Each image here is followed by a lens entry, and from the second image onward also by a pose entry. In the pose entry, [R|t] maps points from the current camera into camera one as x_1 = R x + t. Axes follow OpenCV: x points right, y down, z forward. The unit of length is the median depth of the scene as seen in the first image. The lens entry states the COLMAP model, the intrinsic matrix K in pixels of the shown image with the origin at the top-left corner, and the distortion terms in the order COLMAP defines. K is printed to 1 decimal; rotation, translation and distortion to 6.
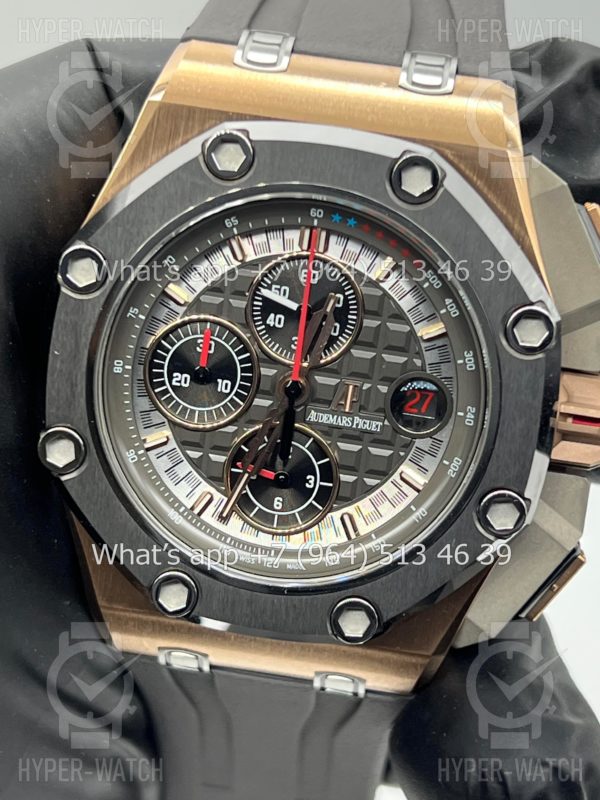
lens RADIAL K [[1990.1, 0, 305.7], [0, 1990.1, 396.0], [0, 0, 1]] dist [0.101416, 0.000000]
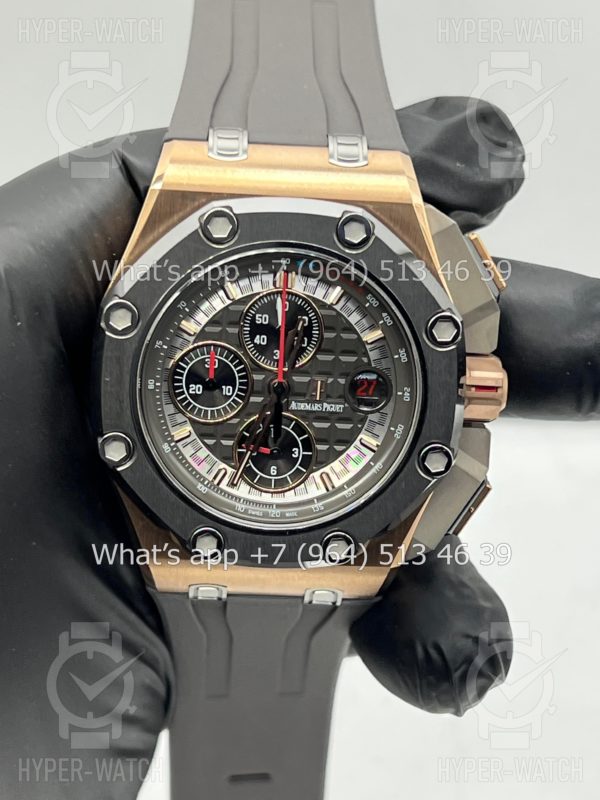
lens RADIAL K [[1990.1, 0, 303.0], [0, 1990.1, 394.5], [0, 0, 1]] dist [0.101416, 0.000000]
pose [[0.988078, -0.101751, 0.115538, -0.149651], [0.099476, 0.994718, 0.025299, -0.032122], [-0.117502, -0.013504, 0.992981, -0.380328]]
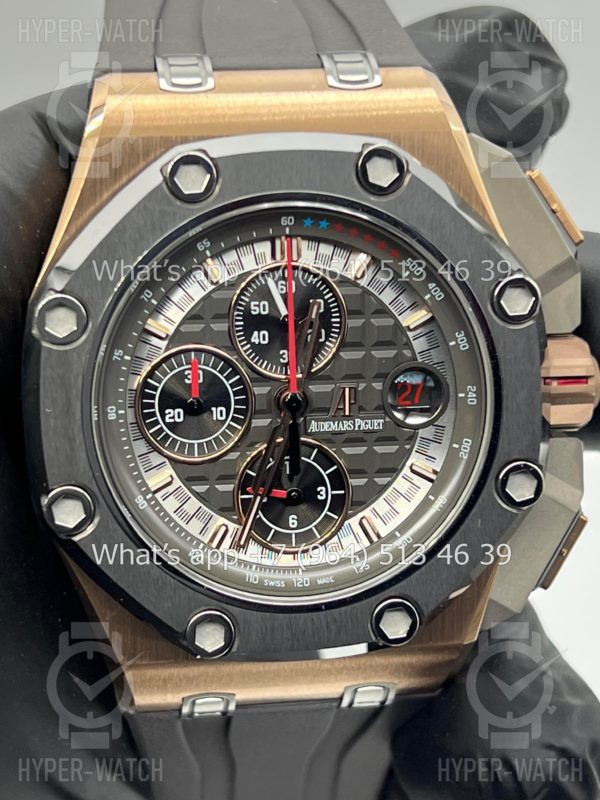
lens RADIAL K [[1990.1, 0, 302.1], [0, 1990.1, 401.3], [0, 0, 1]] dist [0.101416, 0.000000]
pose [[0.961387, -0.183171, 0.205384, -0.201740], [0.190806, 0.981466, -0.017830, 0.014386], [-0.198311, 0.056331, 0.978519, 0.038318]]
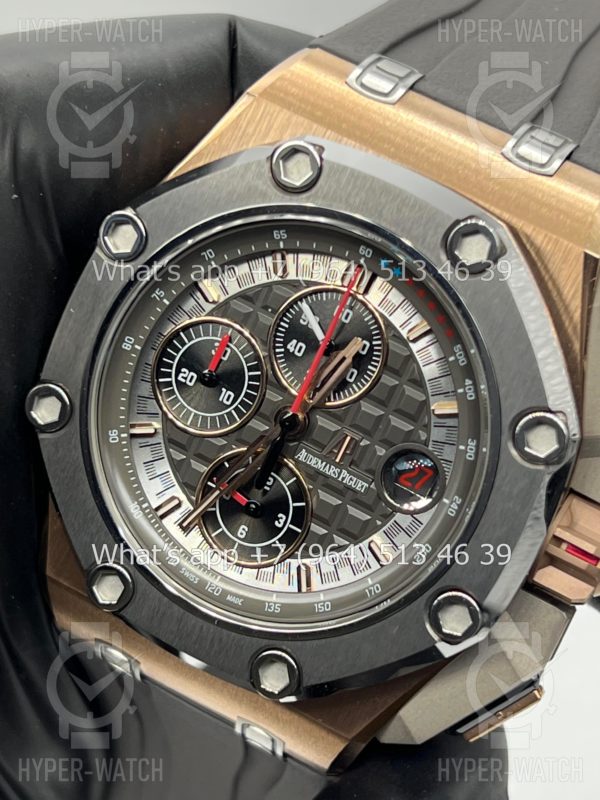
lens RADIAL K [[1990.1, 0, 304.2], [0, 1990.1, 382.1], [0, 0, 1]] dist [0.101416, 0.000000]
pose [[0.937496, 0.305533, -0.166587, 0.151888], [-0.311640, 0.950135, -0.011188, -0.012705], [0.154862, 0.062404, 0.985963, 0.061986]]
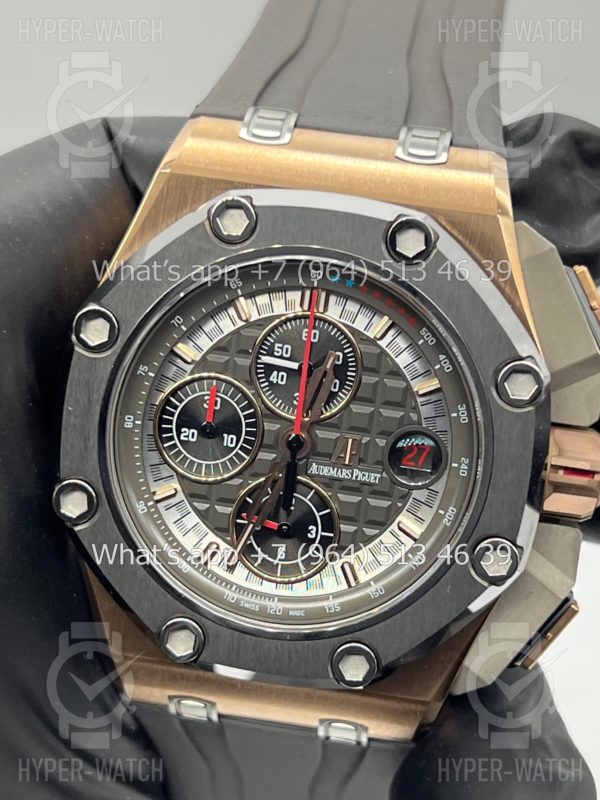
lens RADIAL K [[1990.1, 0, 293.0], [0, 1990.1, 407.2], [0, 0, 1]] dist [0.101416, 0.000000]
pose [[0.999624, -0.003406, -0.027215, 0.021096], [0.001773, 0.998209, -0.059789, 0.040402], [0.027370, 0.059718, 0.997840, -0.046841]]
